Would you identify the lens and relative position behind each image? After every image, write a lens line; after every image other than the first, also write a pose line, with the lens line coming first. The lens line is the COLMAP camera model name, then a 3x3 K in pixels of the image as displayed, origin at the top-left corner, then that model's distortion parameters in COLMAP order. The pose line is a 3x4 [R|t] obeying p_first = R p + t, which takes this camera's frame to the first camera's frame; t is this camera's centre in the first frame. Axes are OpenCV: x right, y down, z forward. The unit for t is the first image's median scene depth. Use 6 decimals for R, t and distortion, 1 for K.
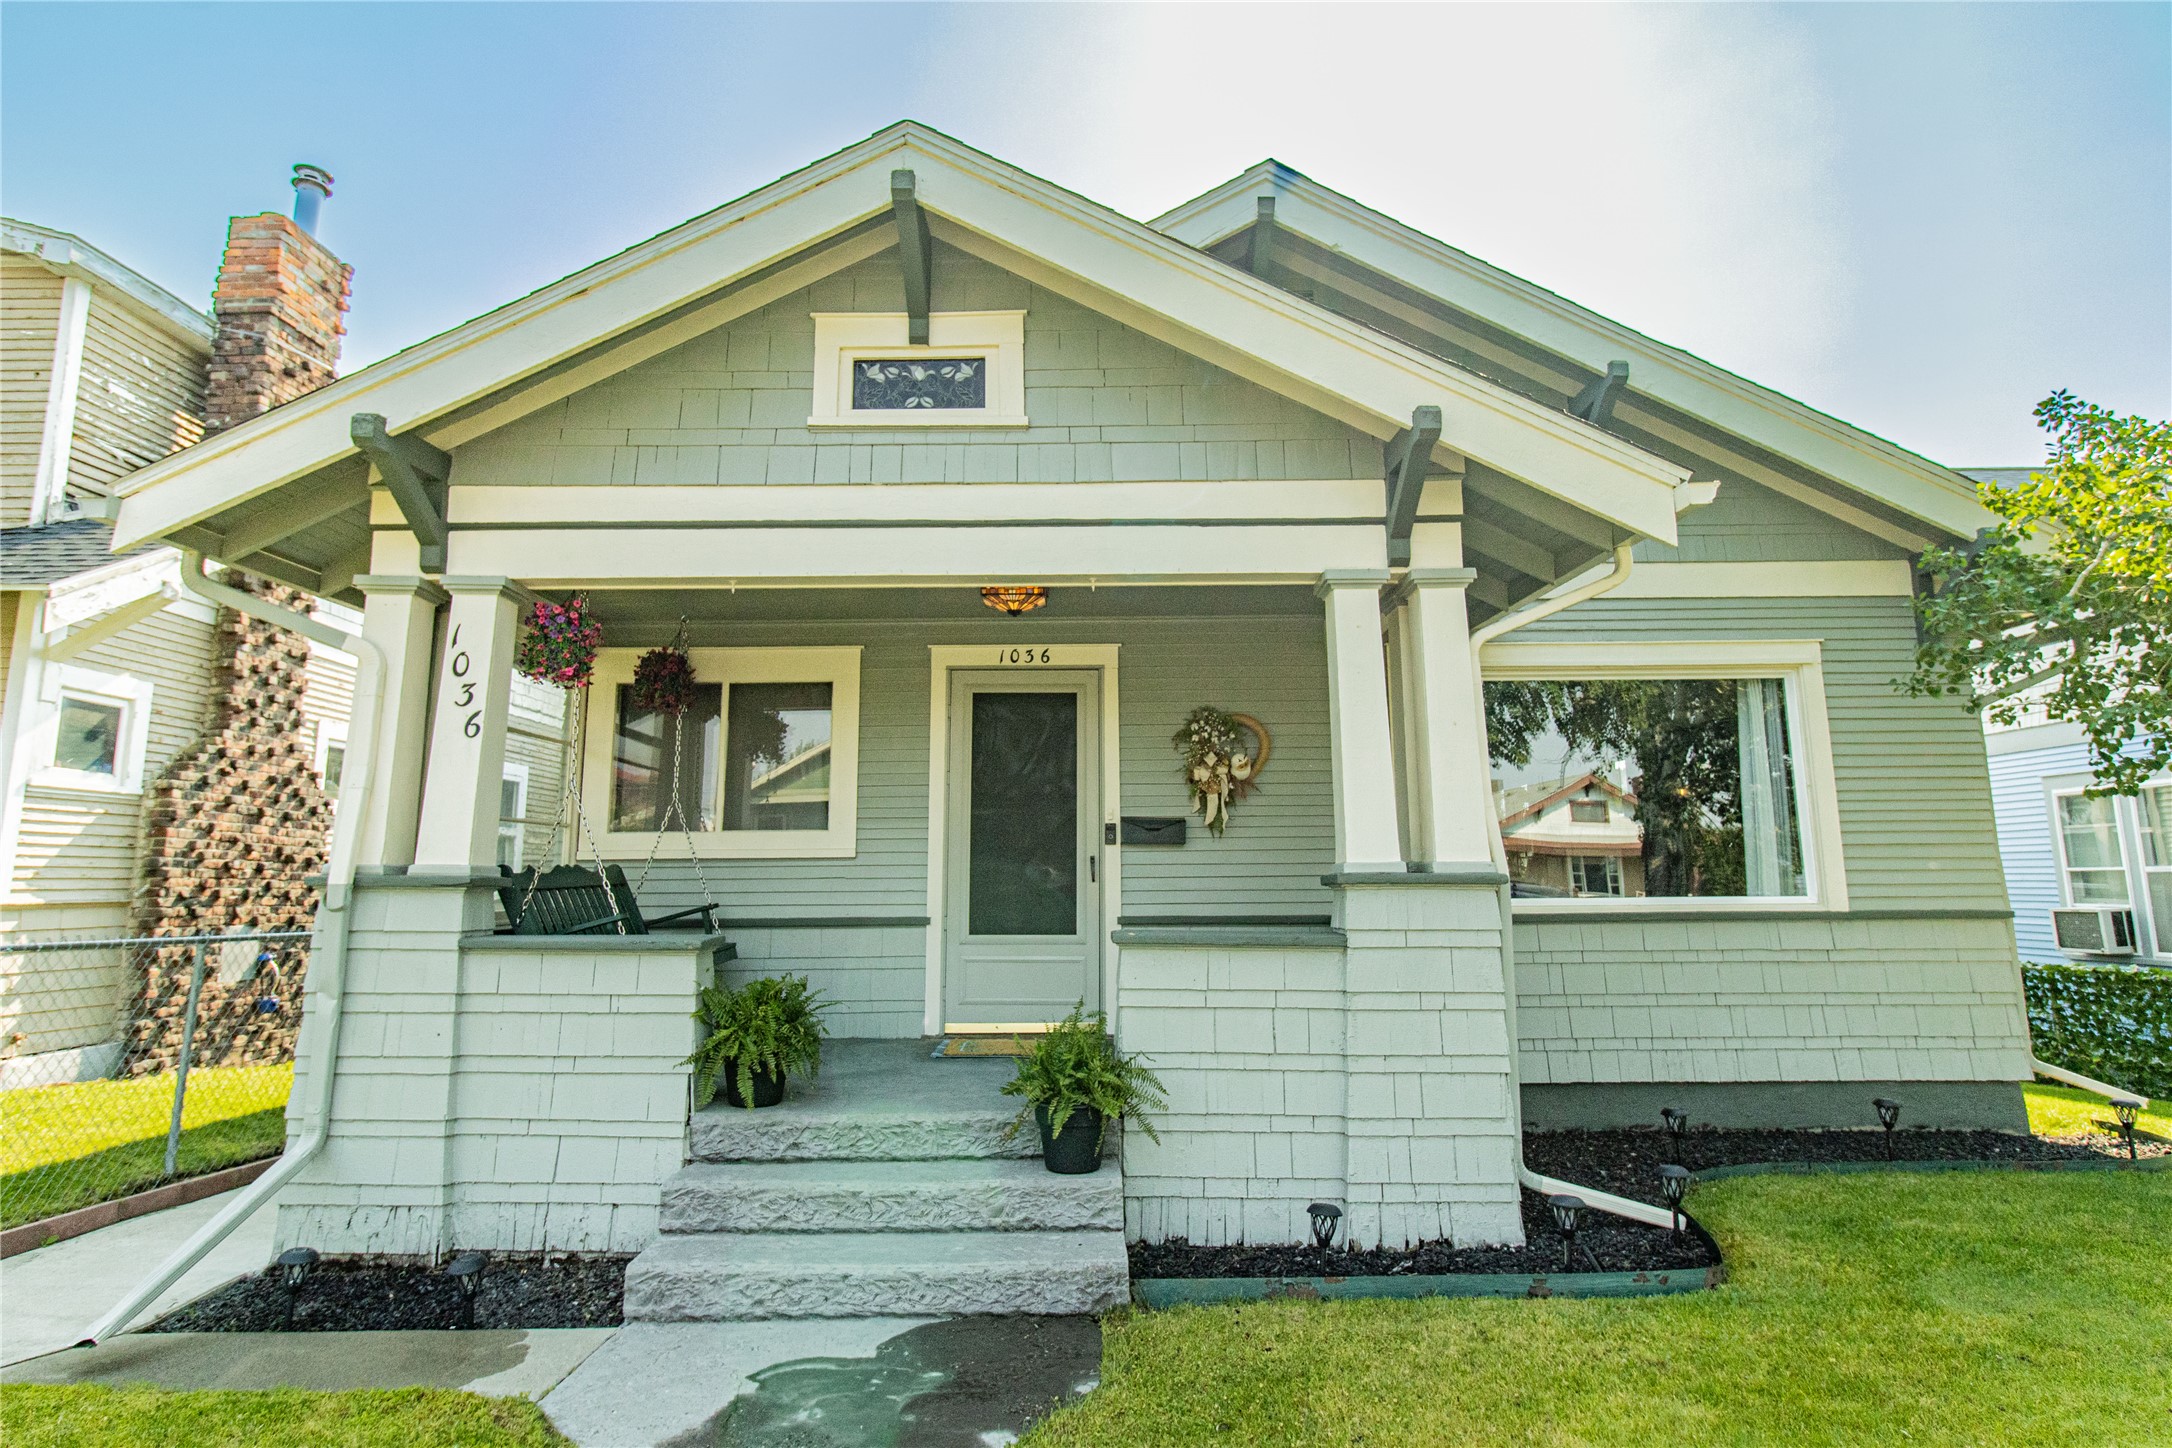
lens RADIAL K [[1211.1, 0, 1087.5], [0, 1211.1, 682.8], [0, 0, 1]] dist [0.002137, -0.000785]
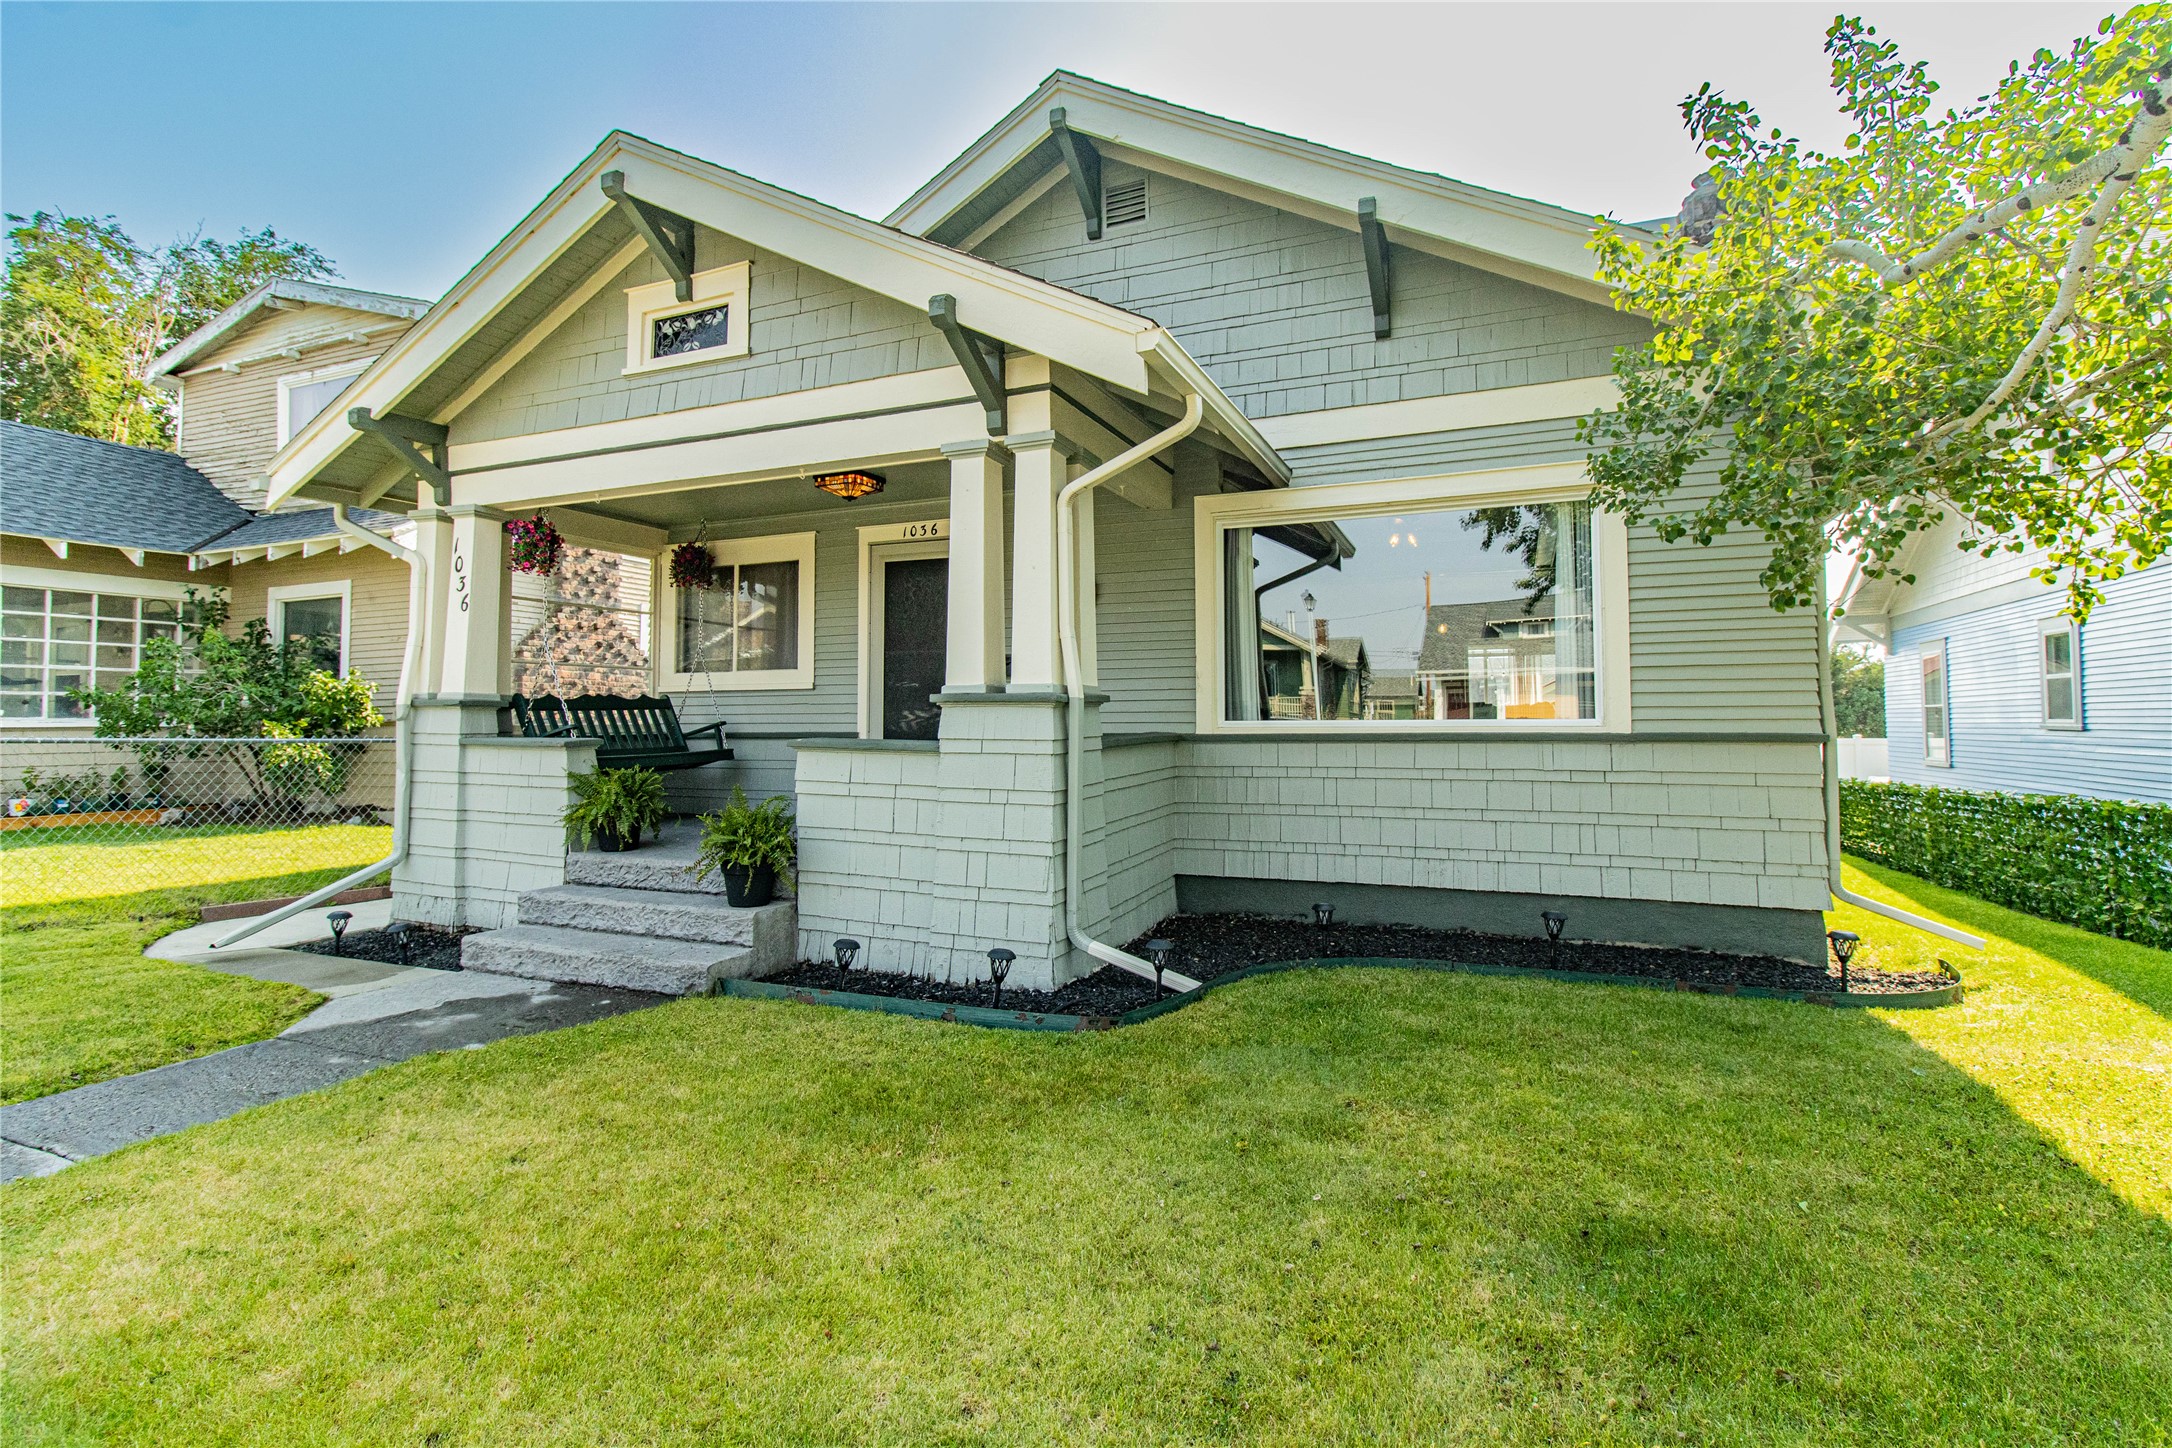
lens RADIAL K [[1009.3, 0, 1085.8], [0, 1009.3, 687.3], [0, 0, 1]] dist [-0.001774, 0.001002]
pose [[0.921803, -0.009747, -0.387536, 0.542575], [0.060226, 0.991146, 0.118328, 0.027118], [0.382952, -0.132415, 0.914229, 0.082419]]
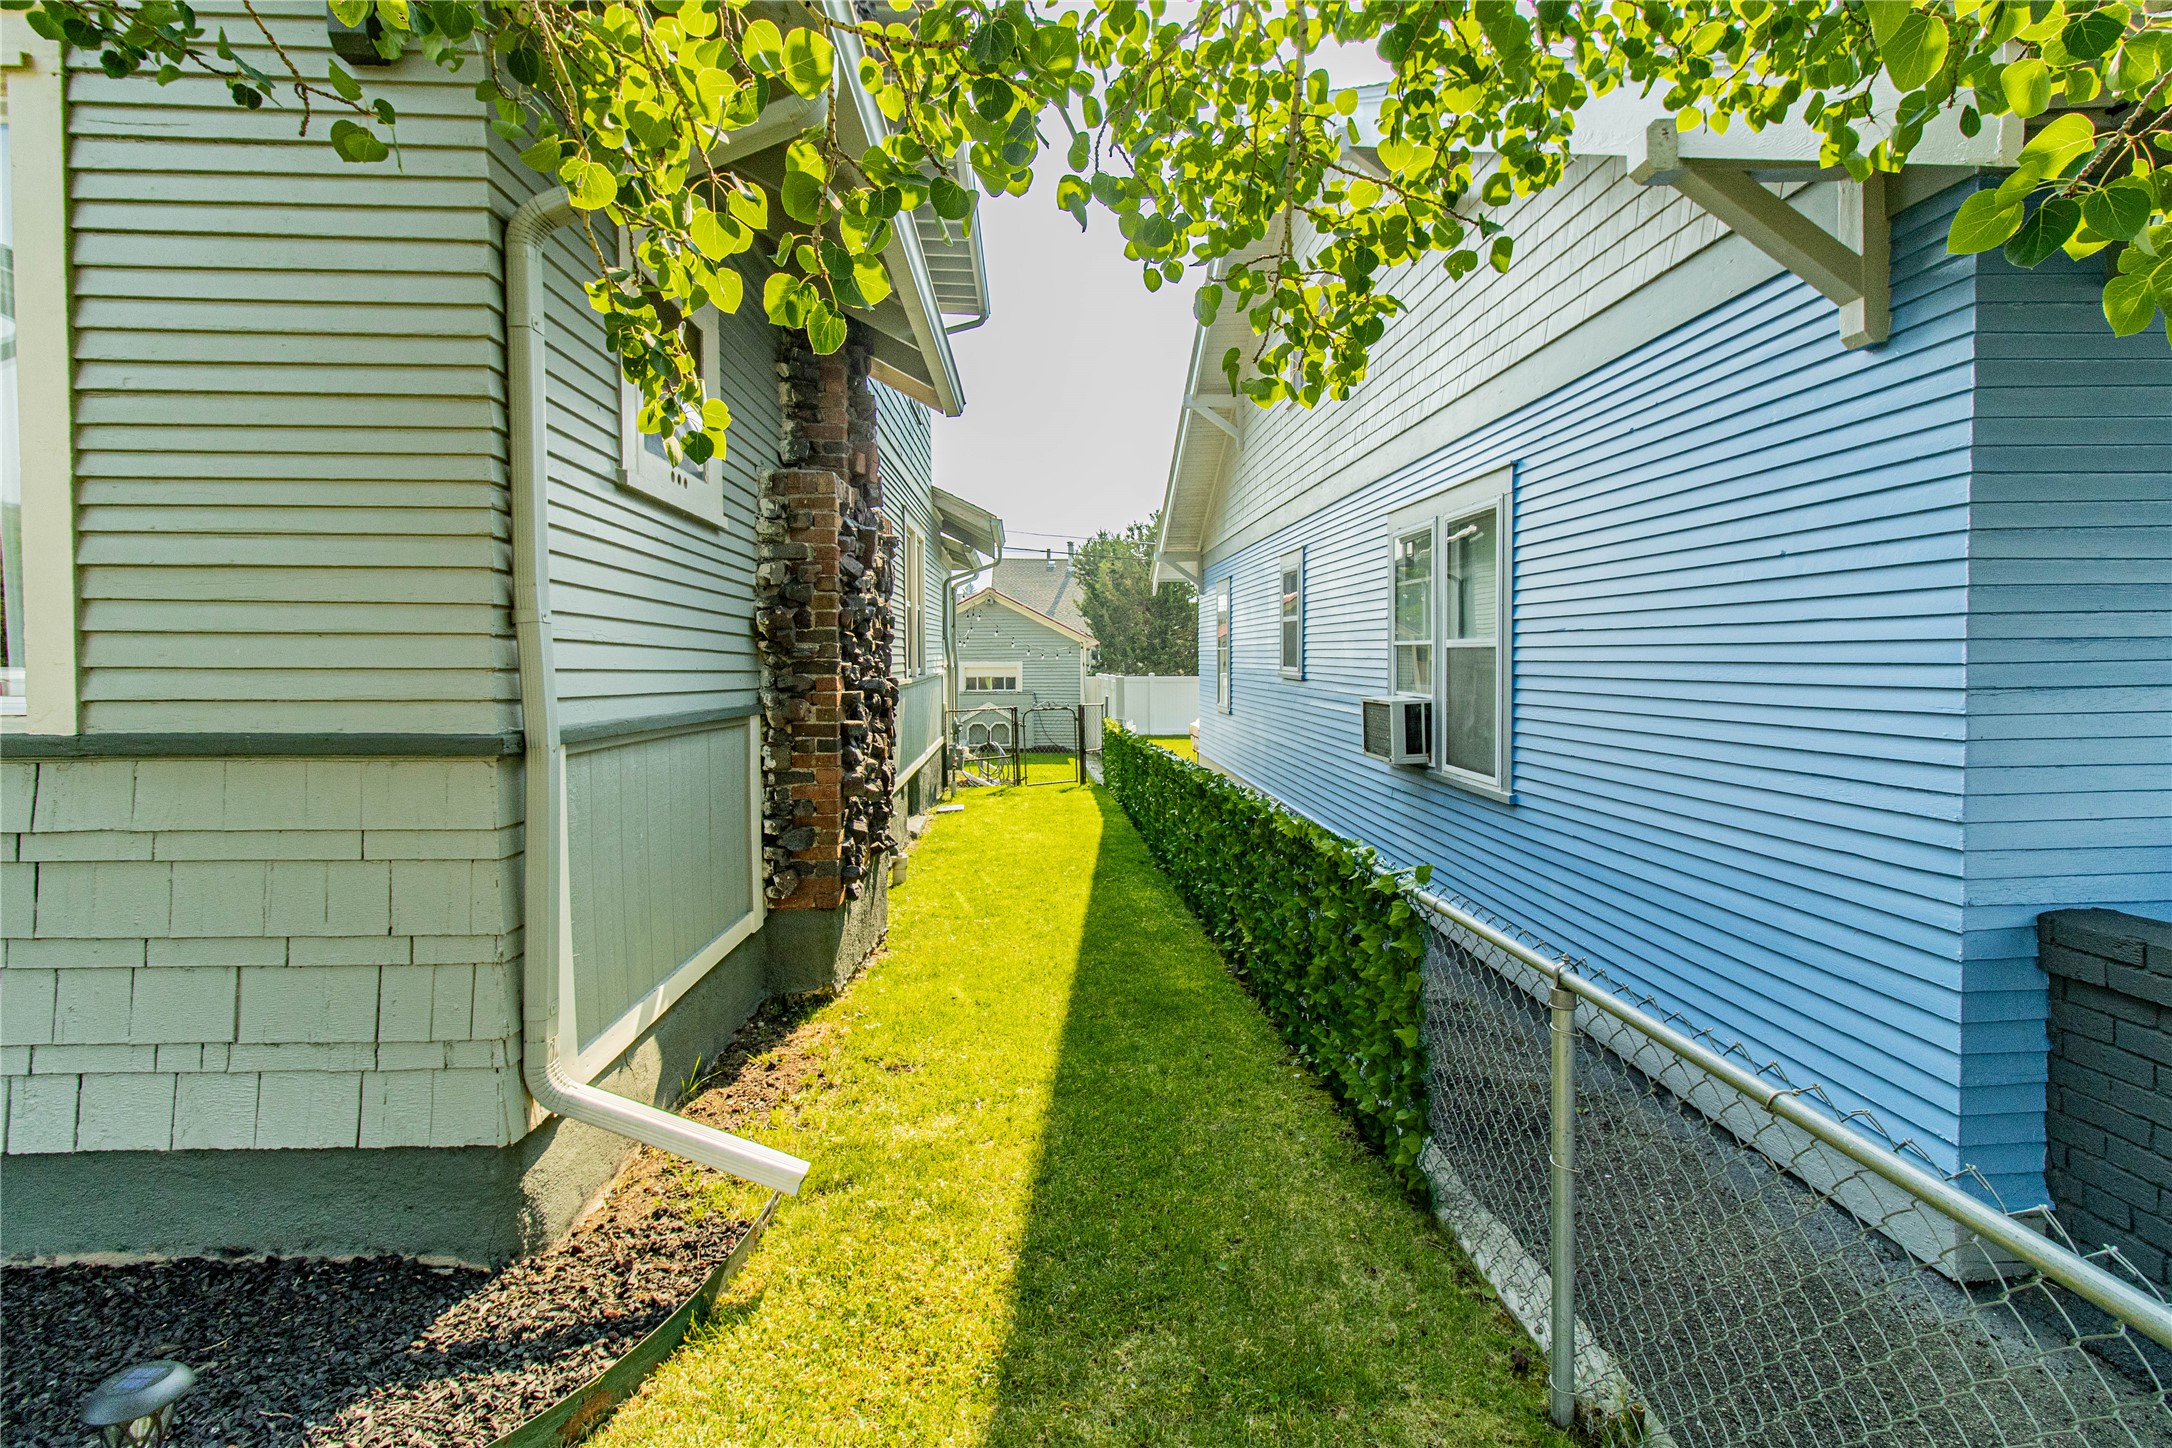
lens RADIAL K [[999.5, 0, 1093.7], [0, 999.5, 689.5], [0, 0, 1]] dist [0.001493, -0.000130]
pose [[0.998107, 0.005518, 0.061259, 0.941230], [-0.017477, 0.980358, 0.196451, 0.106718], [-0.058971, -0.197150, 0.978598, 0.678911]]
